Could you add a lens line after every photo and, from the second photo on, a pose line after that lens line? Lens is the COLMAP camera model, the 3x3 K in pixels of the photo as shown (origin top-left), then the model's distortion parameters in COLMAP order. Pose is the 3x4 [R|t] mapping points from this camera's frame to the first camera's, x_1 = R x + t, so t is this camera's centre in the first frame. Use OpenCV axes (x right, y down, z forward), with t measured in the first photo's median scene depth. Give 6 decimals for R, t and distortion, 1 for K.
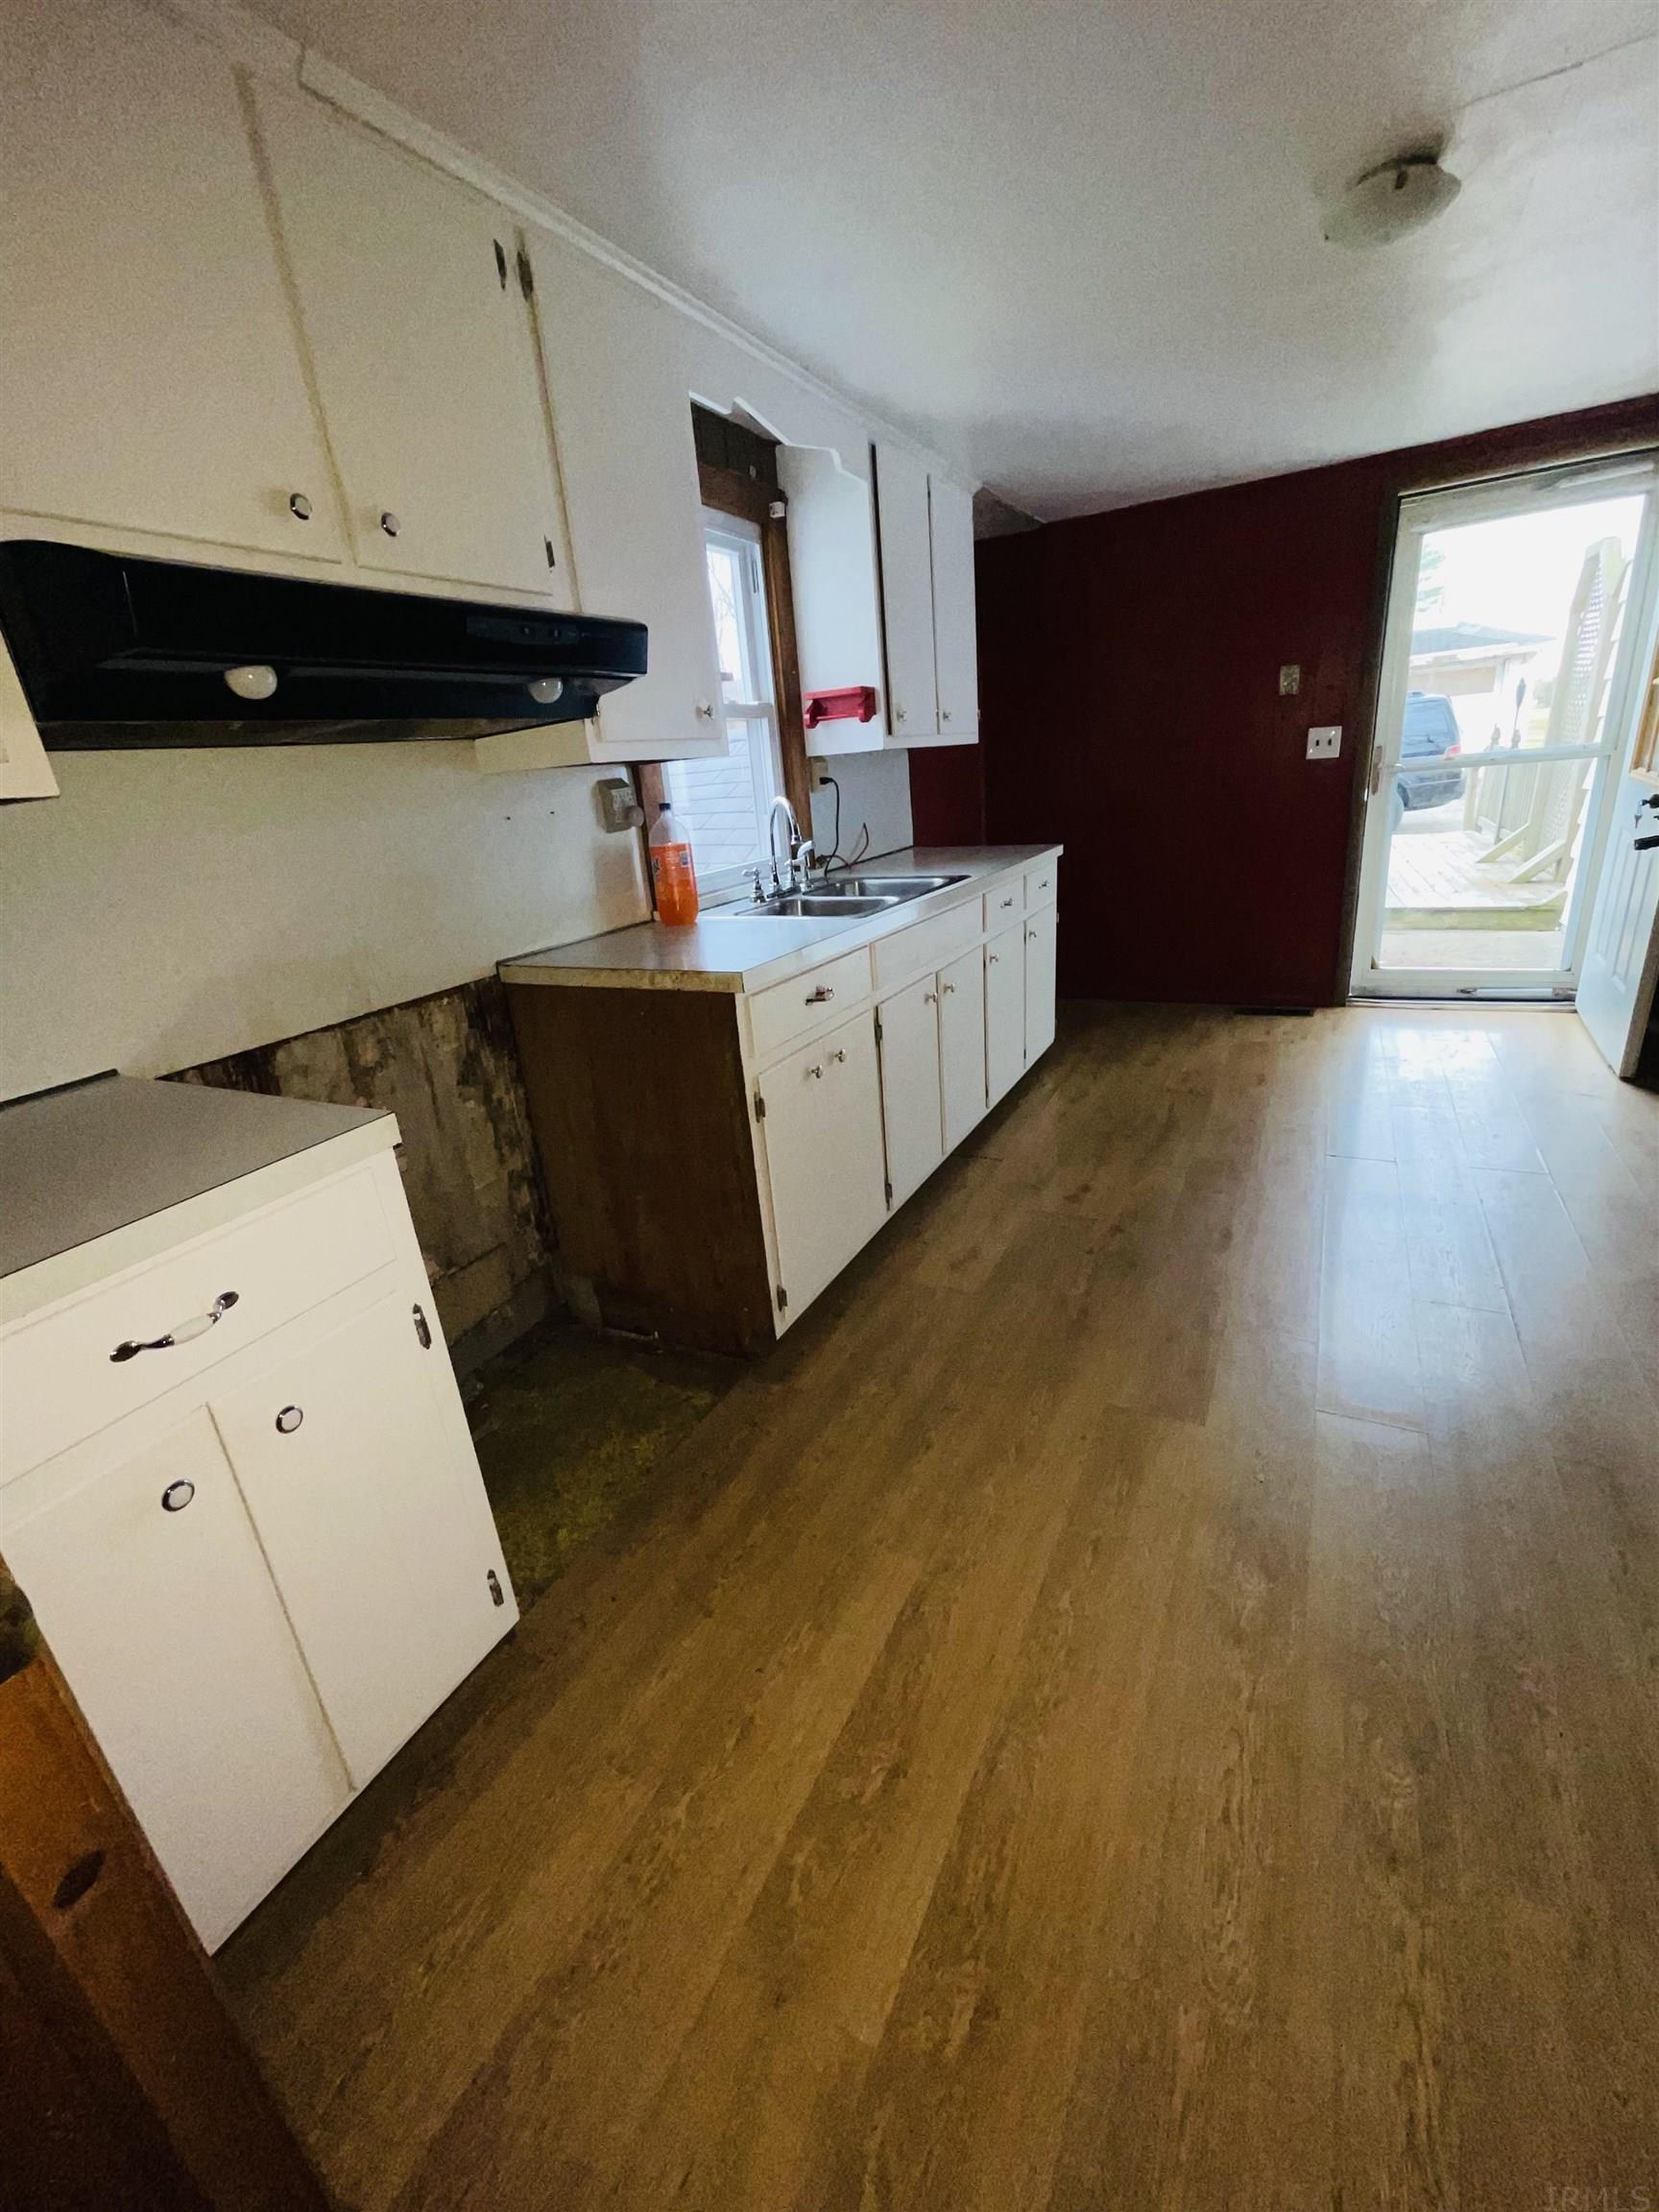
lens RADIAL K [[911.5, 0, 829.5], [0, 911.5, 1106.0], [0, 0, 1]] dist [-0.001999, 0.000289]
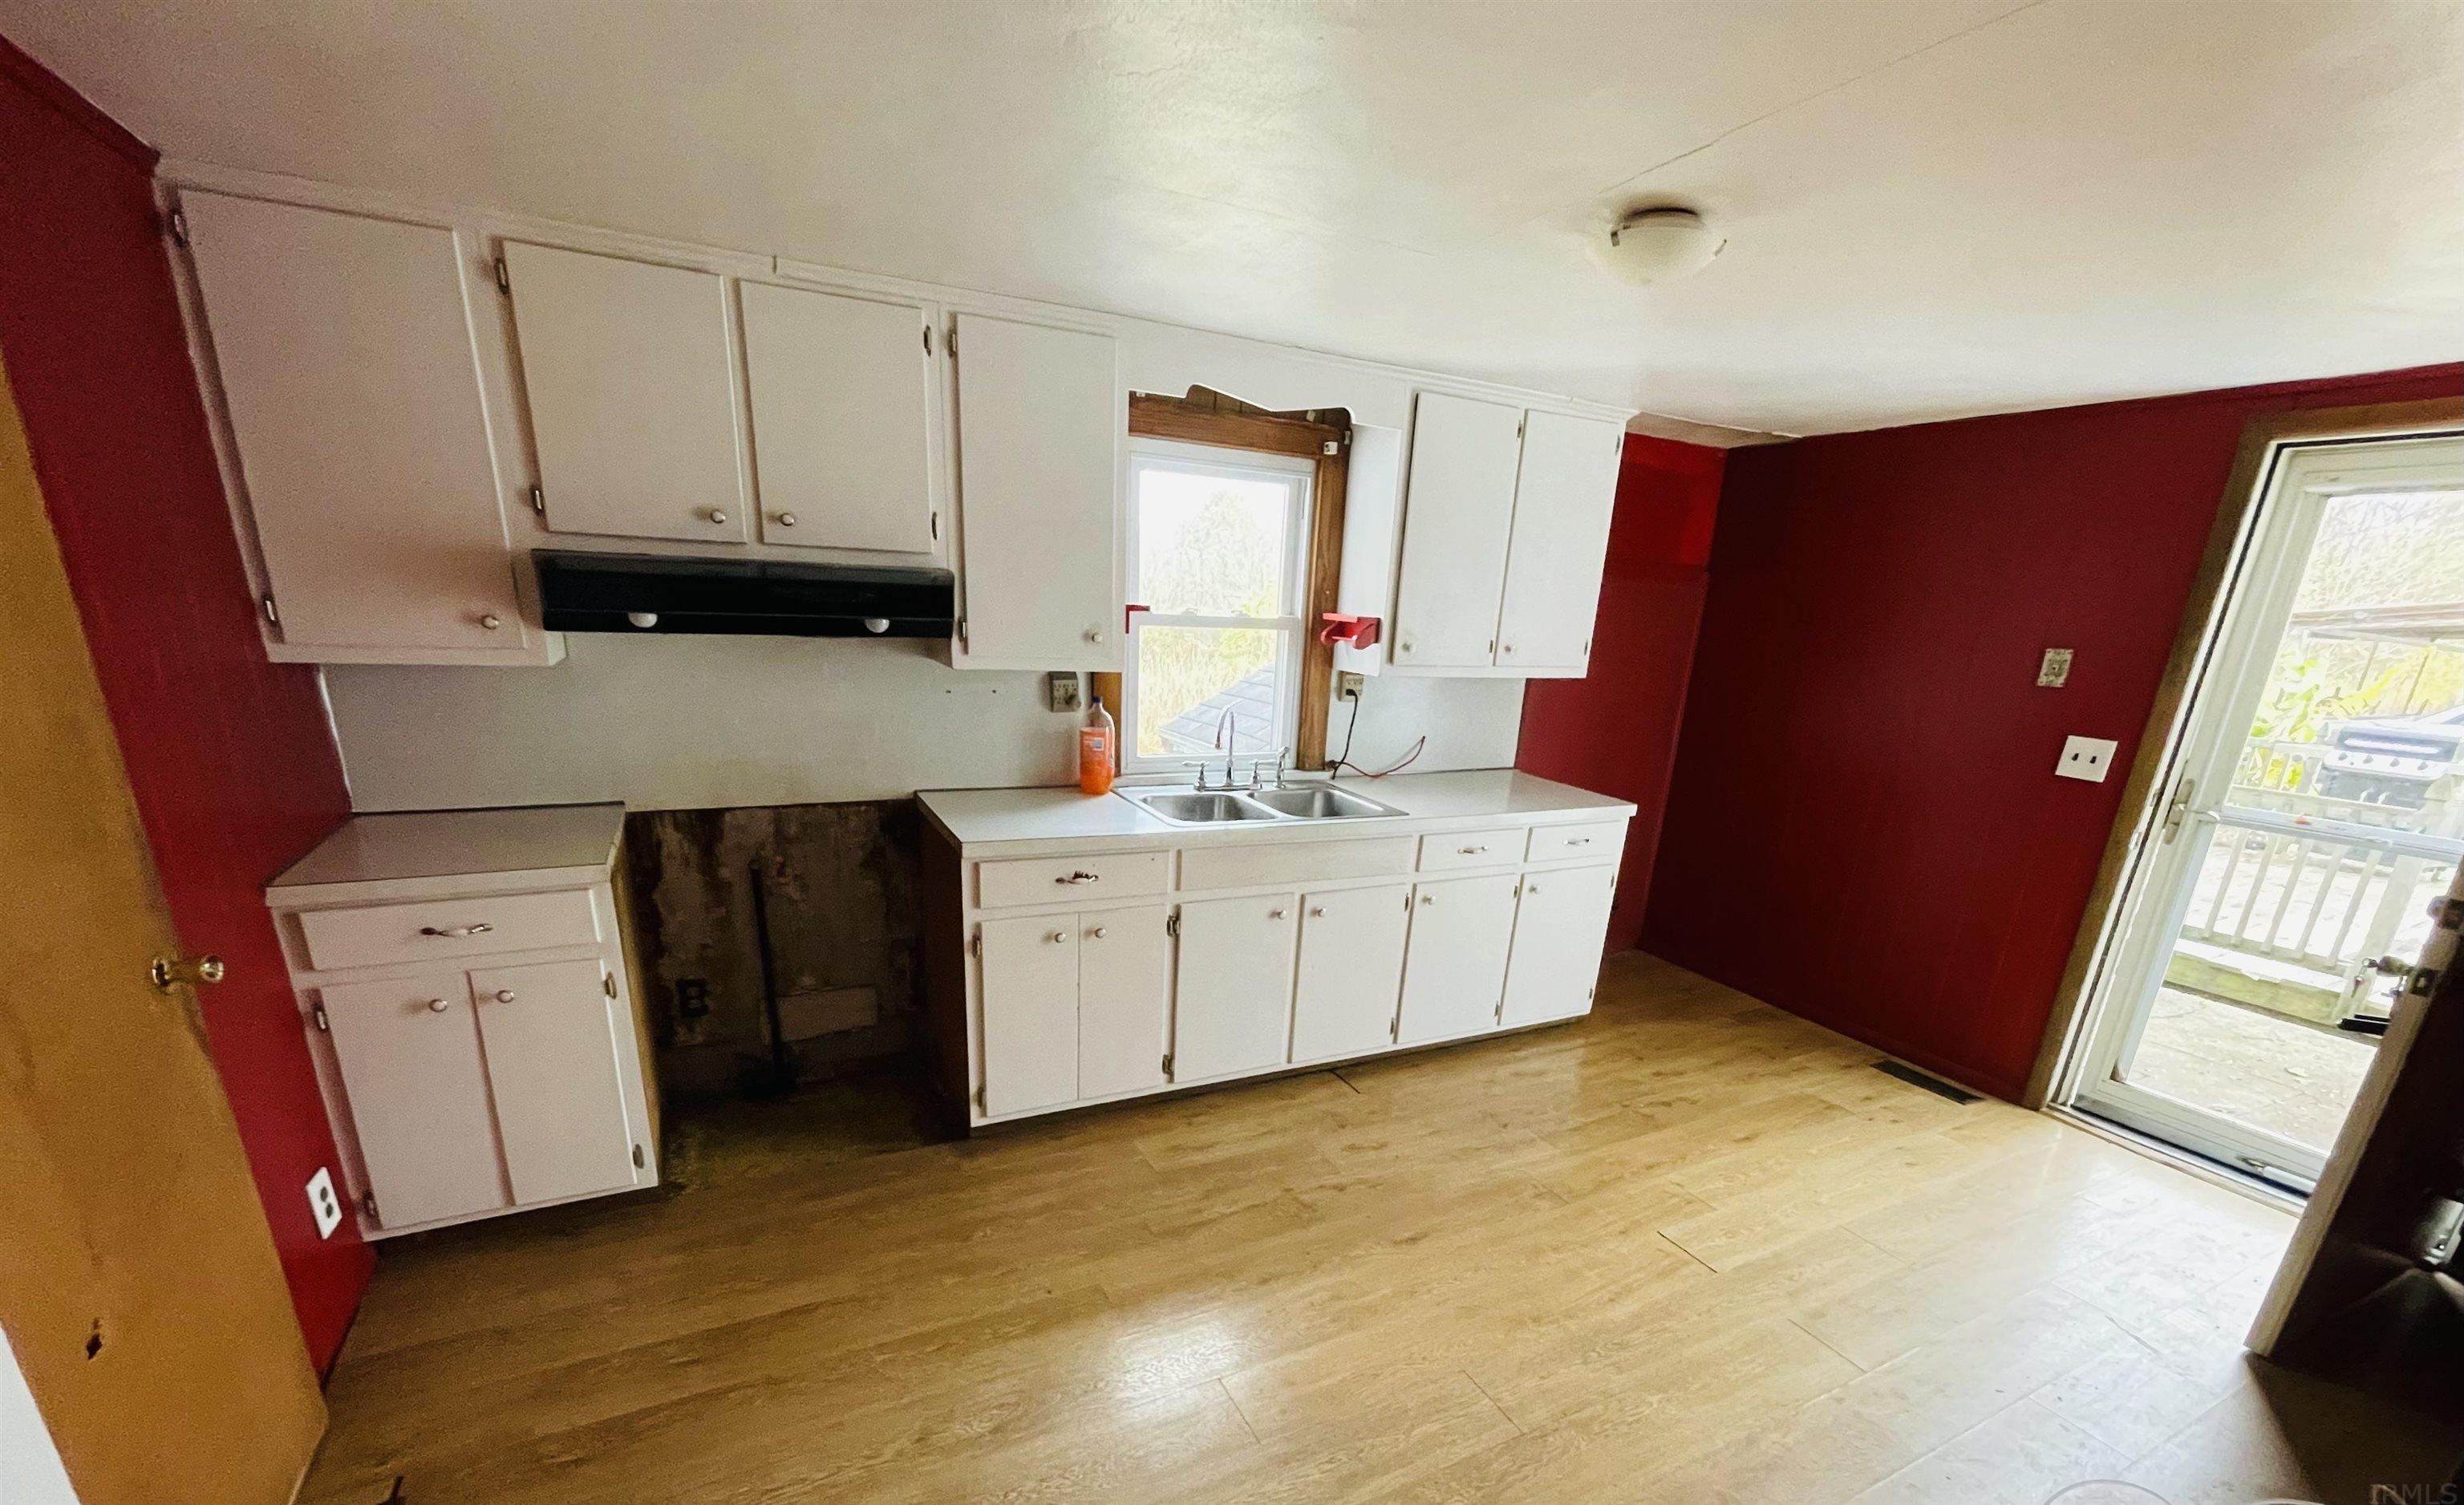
lens RADIAL K [[992.2, 0, 1237.5], [0, 992.2, 932.8], [0, 0, 1]] dist [0.001338, -0.000001]
pose [[0.805331, 0.308910, -0.505980, 0.586902], [-0.313557, 0.946305, 0.078671, -0.153730], [0.503114, 0.095298, 0.858950, -0.020126]]
